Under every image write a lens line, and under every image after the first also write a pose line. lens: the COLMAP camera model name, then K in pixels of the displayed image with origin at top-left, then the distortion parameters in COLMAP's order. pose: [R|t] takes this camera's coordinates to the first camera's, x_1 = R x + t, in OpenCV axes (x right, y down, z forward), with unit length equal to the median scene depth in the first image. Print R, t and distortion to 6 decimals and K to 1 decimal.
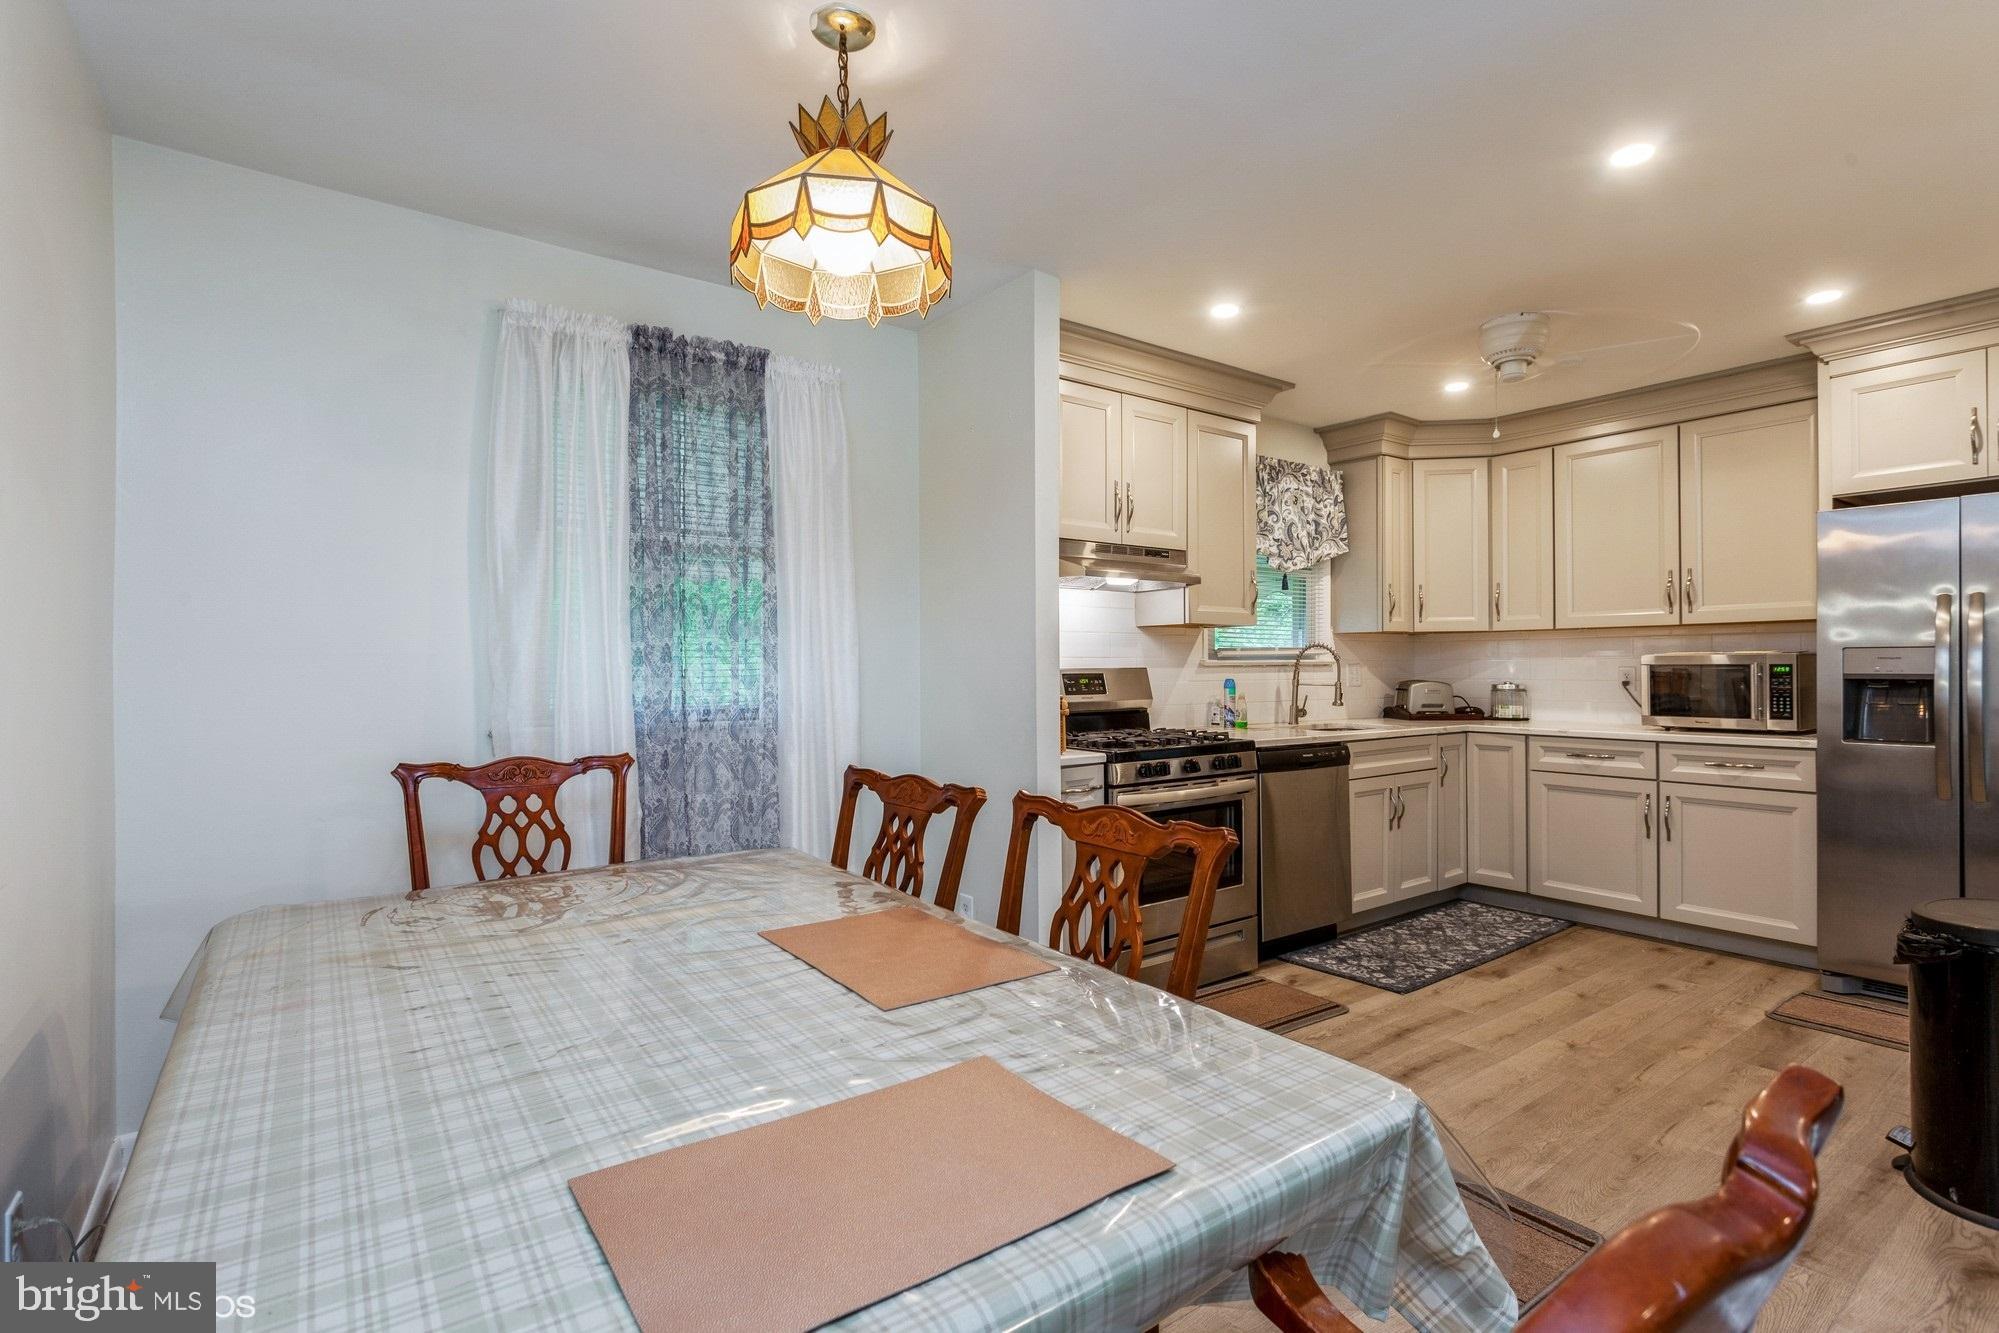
lens RADIAL K [[946.5, 0, 993.5], [0, 946.5, 664.7], [0, 0, 1]] dist [-0.000791, 0.001393]
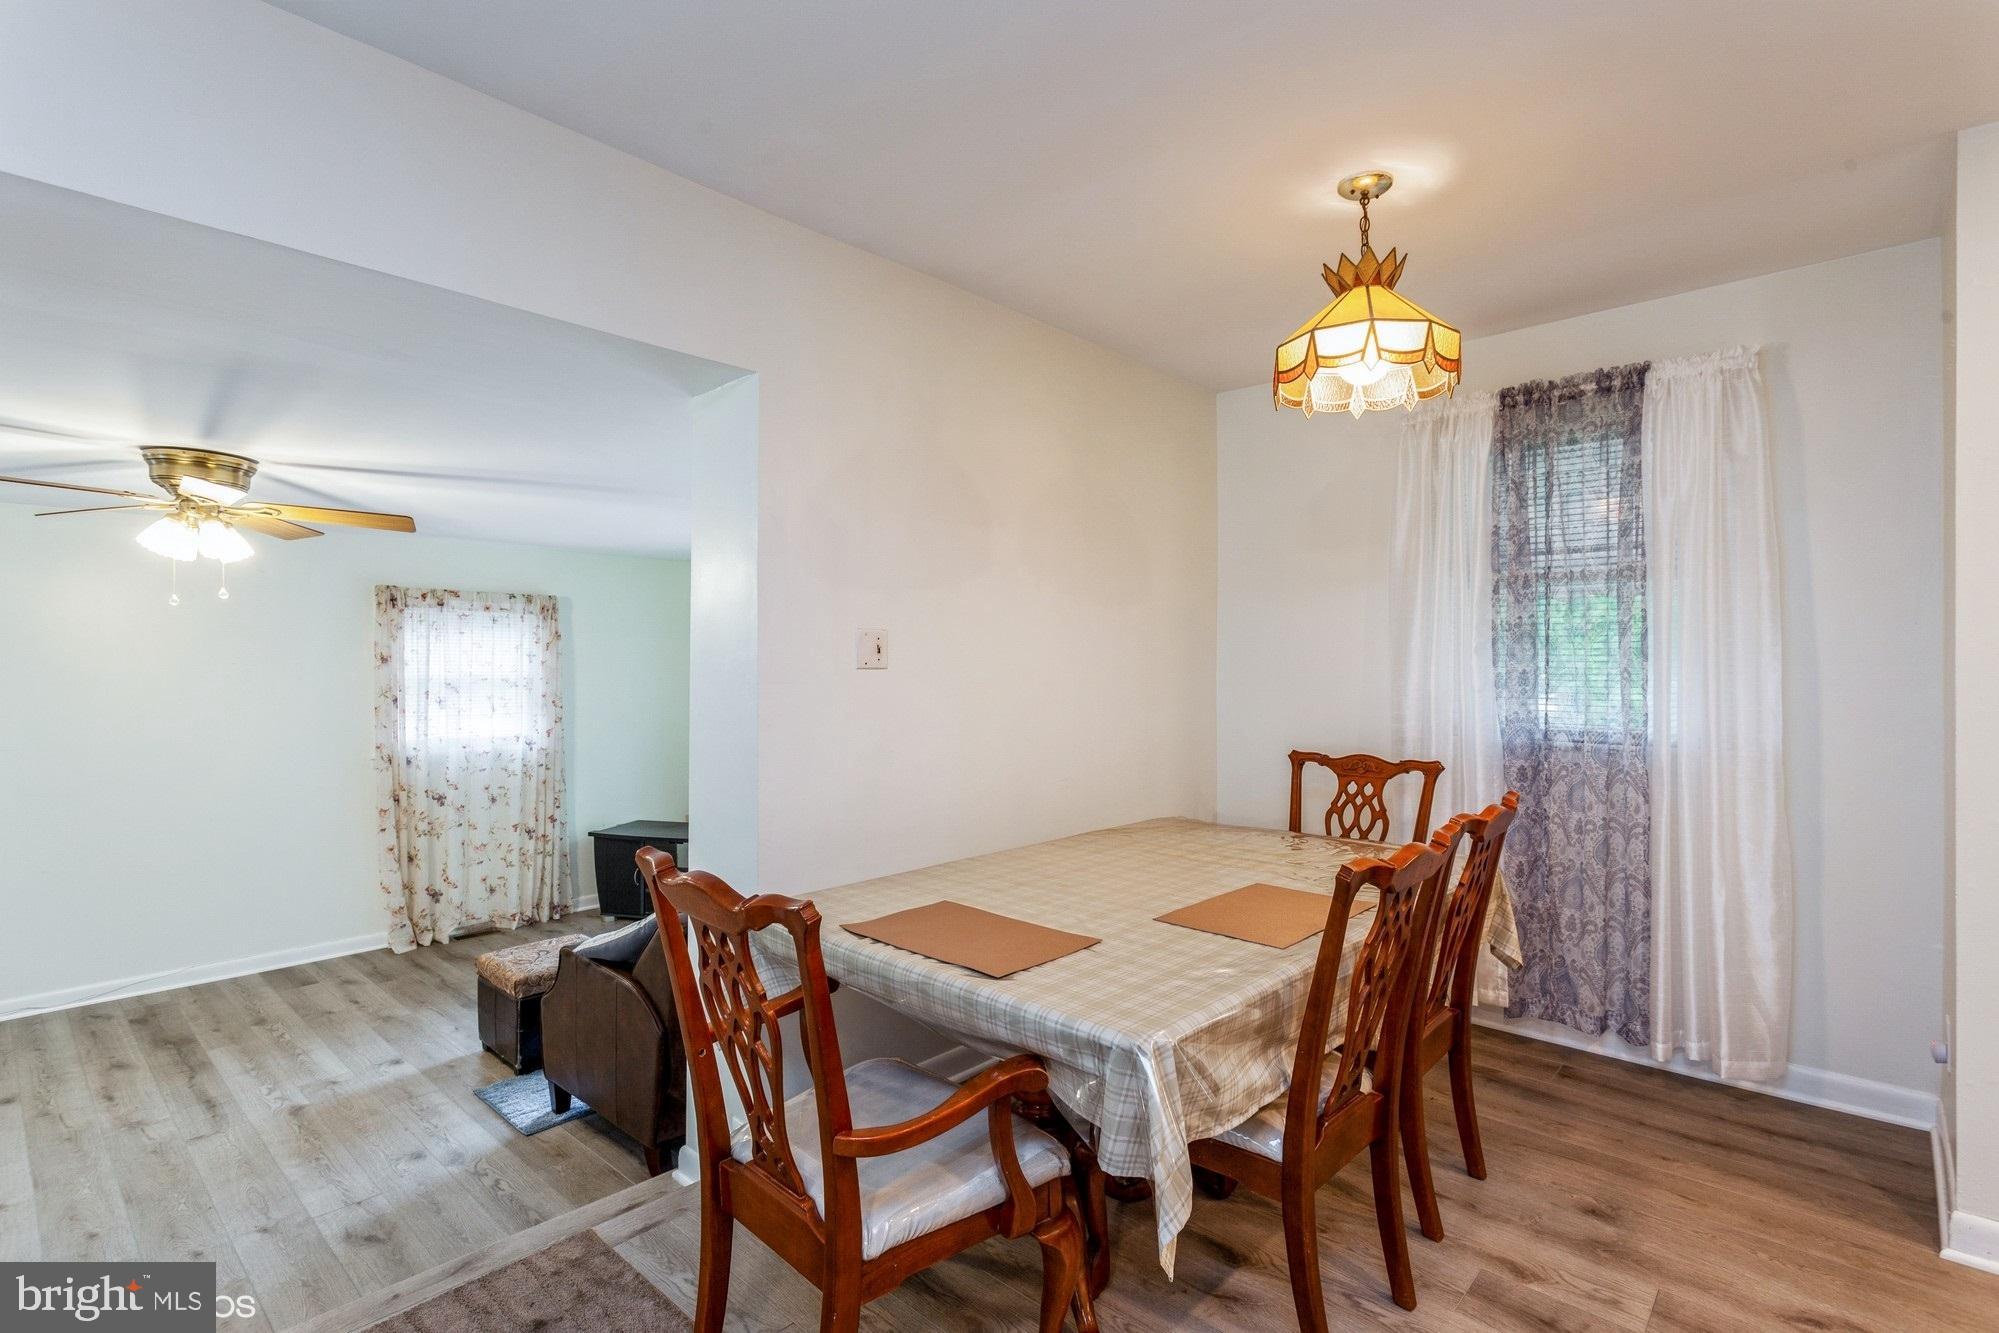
lens RADIAL K [[944.5, 0, 1004.6], [0, 944.5, 660.7], [0, 0, 1]] dist [-0.000847, -0.000281]
pose [[0.191162, 0.002335, -0.981556, 0.453369], [0.002791, 0.999992, 0.002923, -0.026895], [0.981554, -0.003298, 0.191154, 0.140443]]
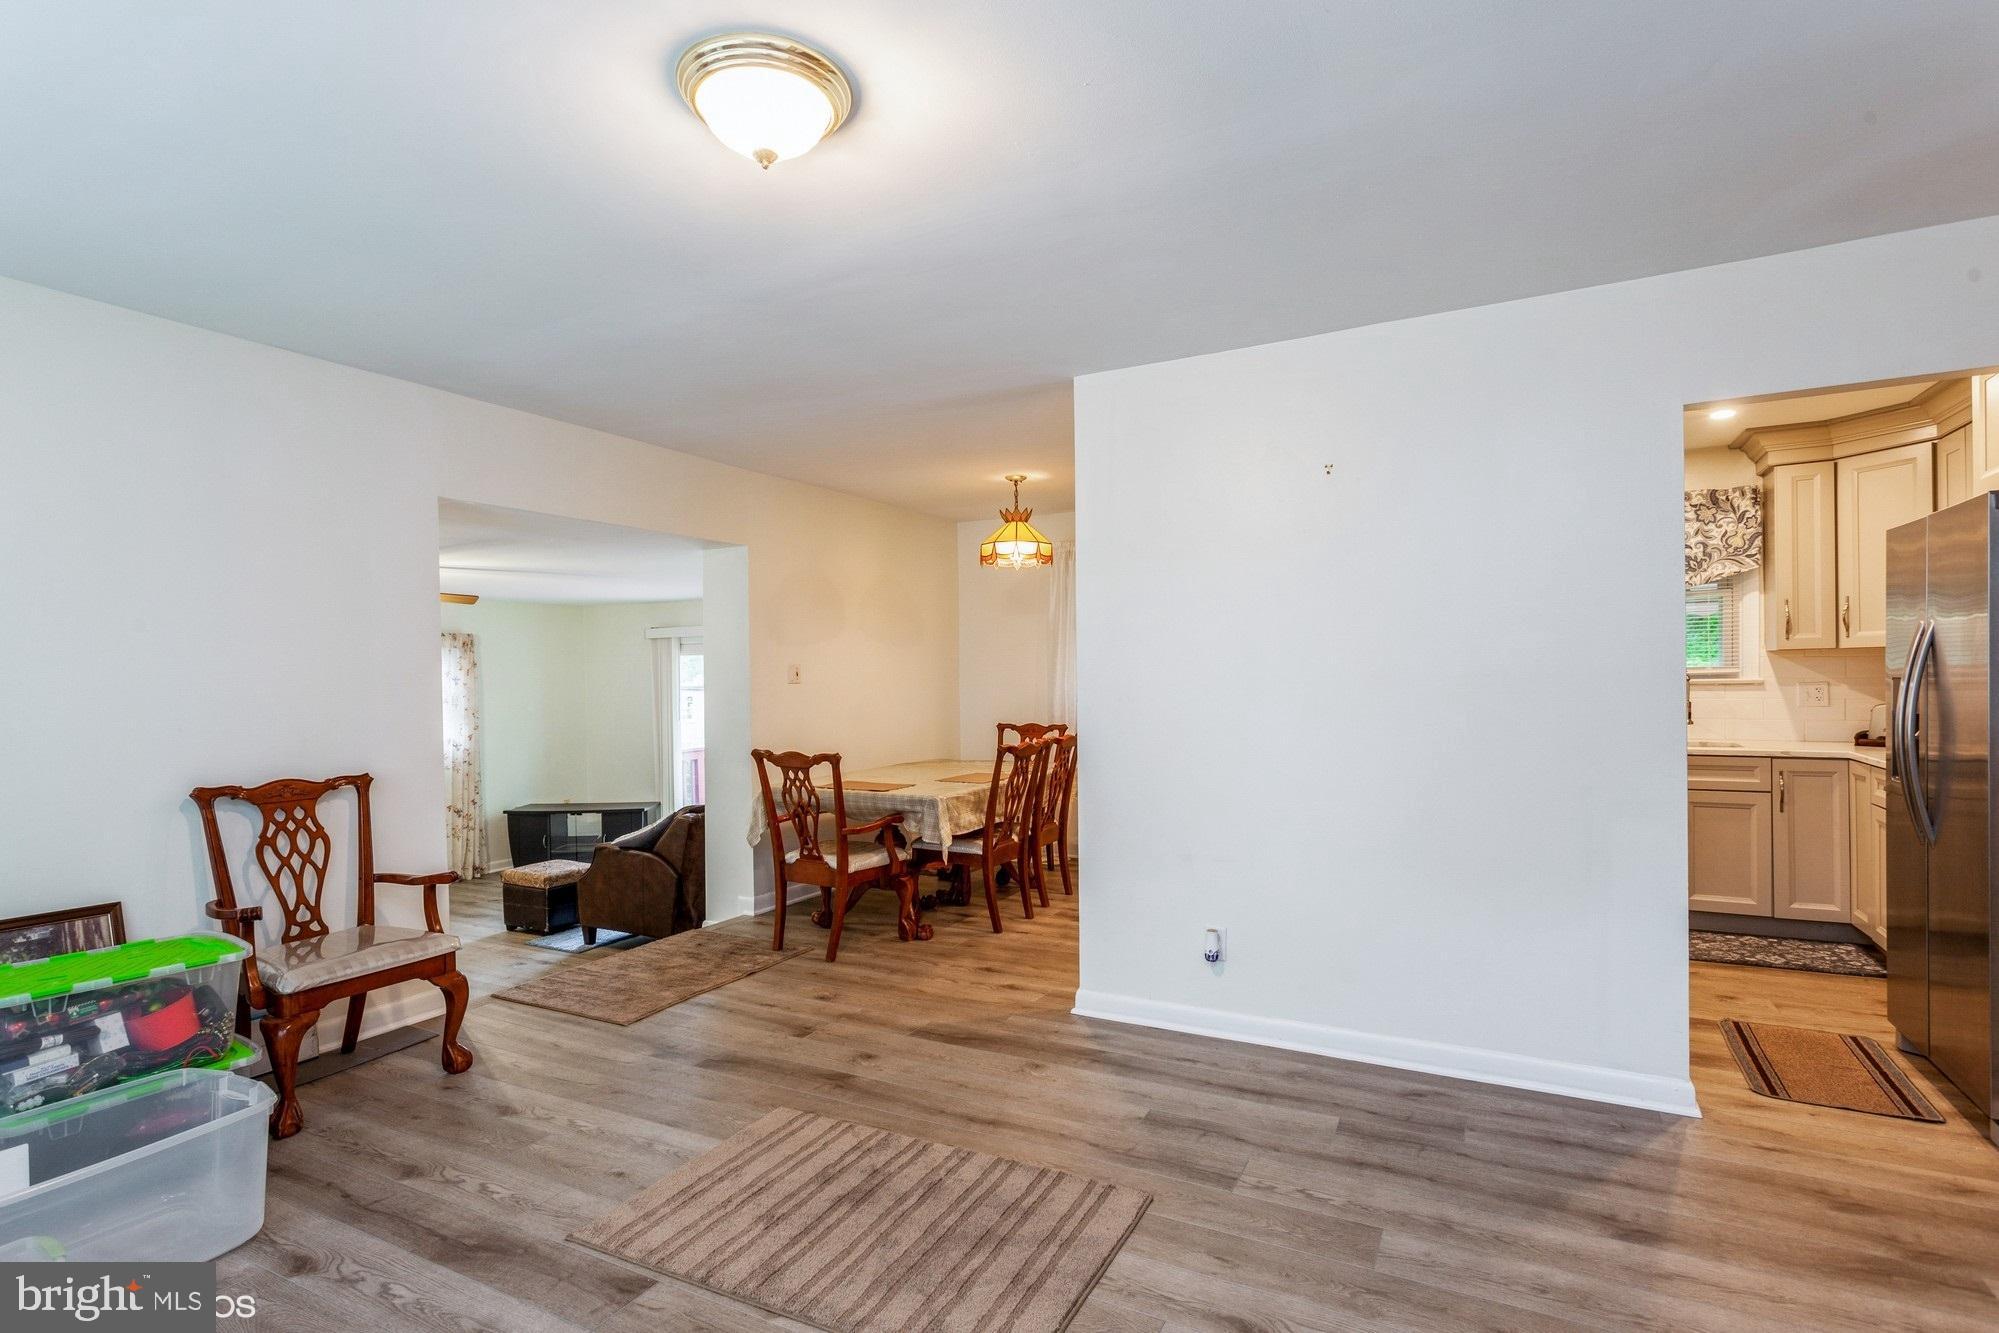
lens RADIAL K [[983.5, 0, 991.4], [0, 983.5, 688.5], [0, 0, 1]] dist [0.002077, 0.001243]
pose [[0.427196, 0.010107, -0.904102, 1.217486], [0.016172, 0.999692, 0.018817, -0.034817], [0.904014, -0.022660, 0.426901, -0.185689]]
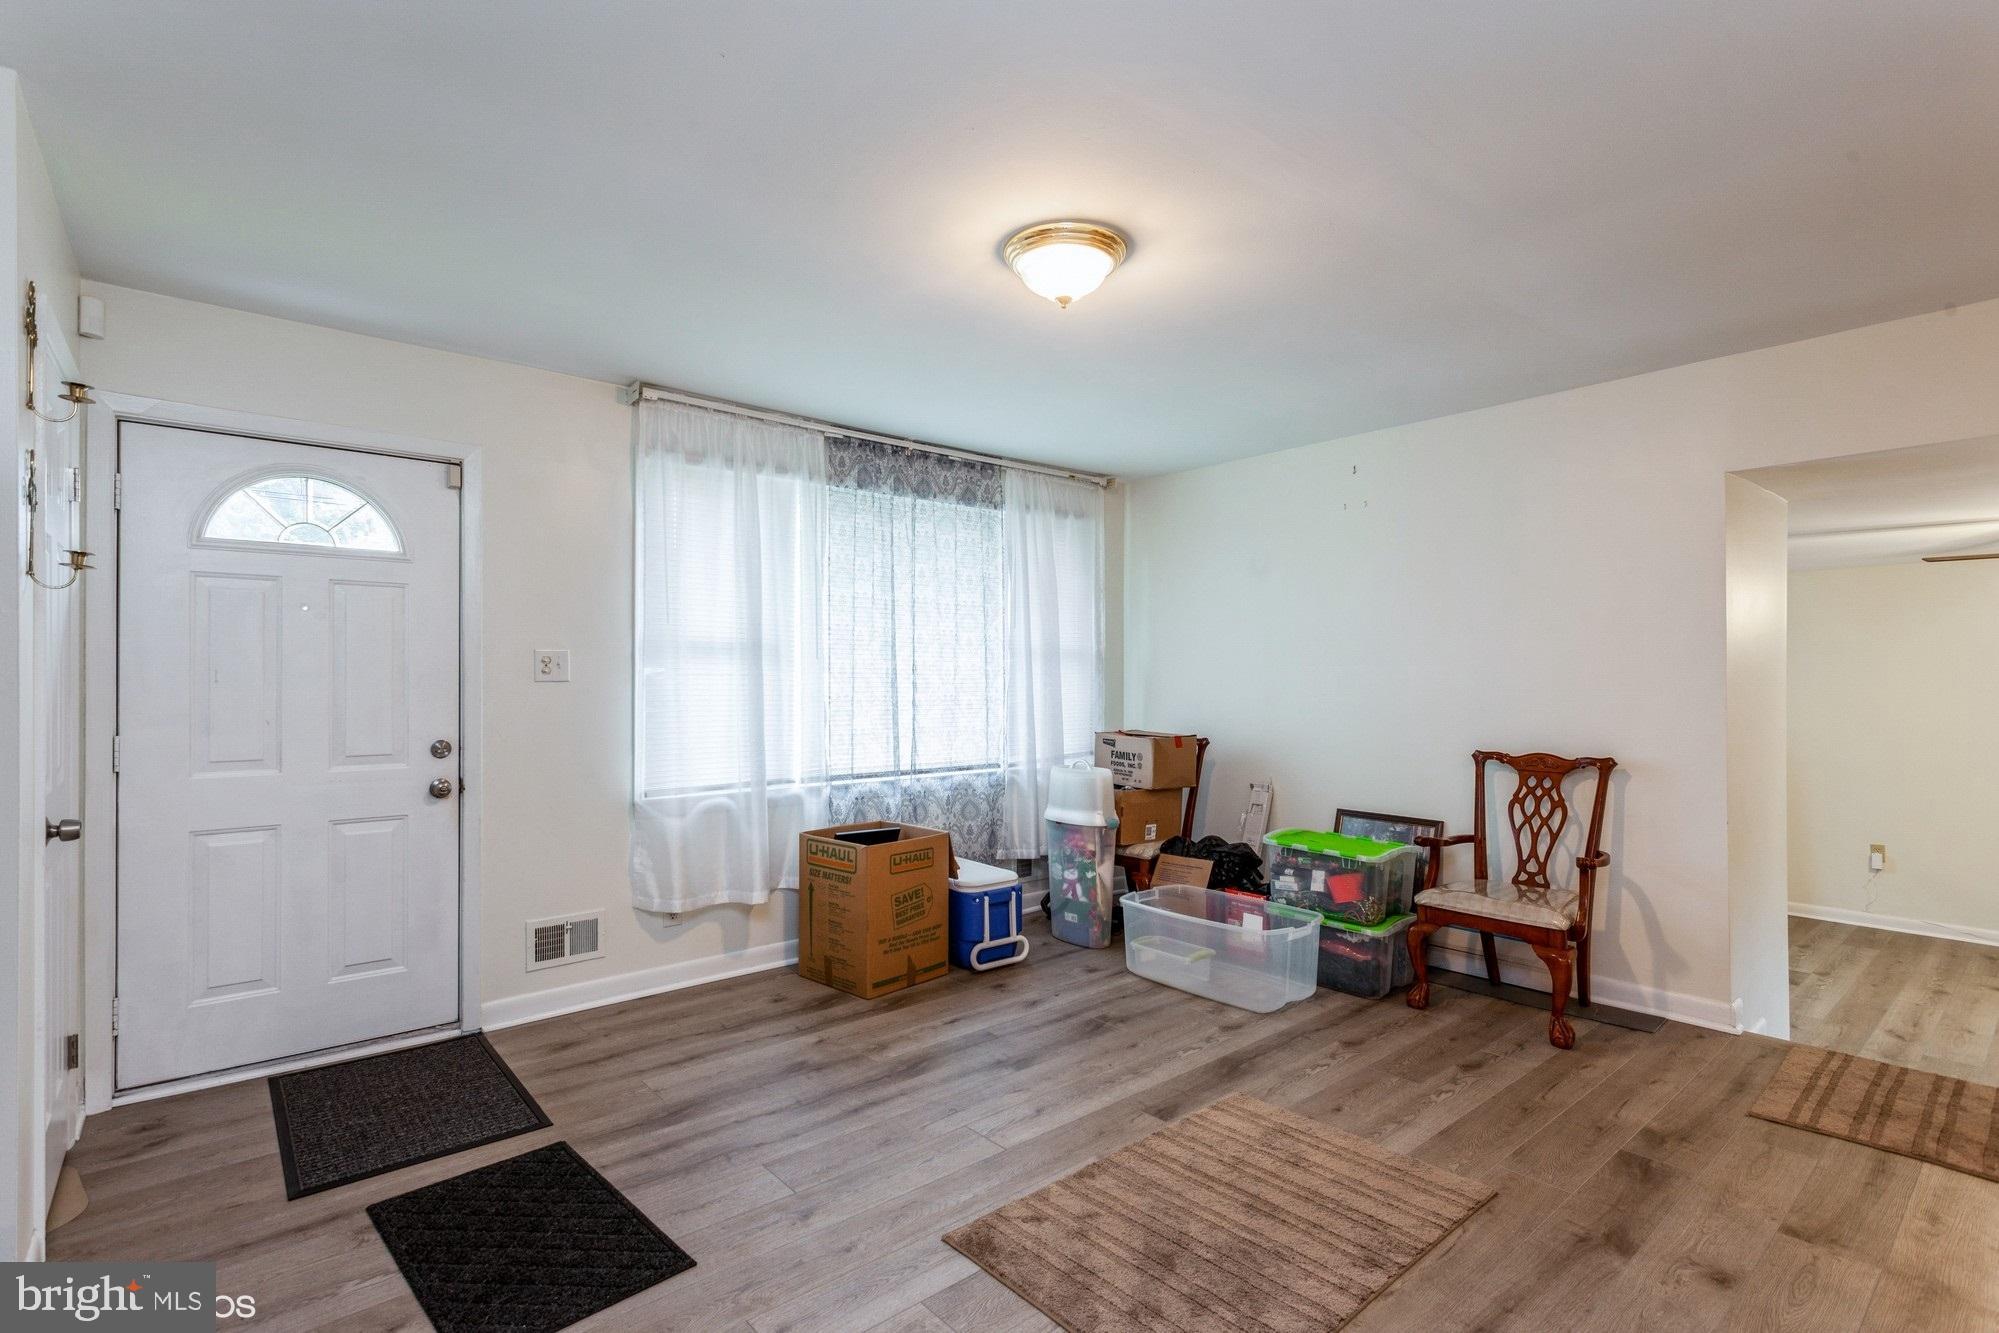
lens RADIAL K [[952.5, 0, 994.3], [0, 952.5, 678.6], [0, 0, 1]] dist [0.000044, 0.000683]
pose [[-0.997447, 0.007020, -0.071069, 0.823836], [0.007423, 0.999958, -0.005413, -0.026560], [0.071028, -0.005927, -0.997457, 0.576748]]
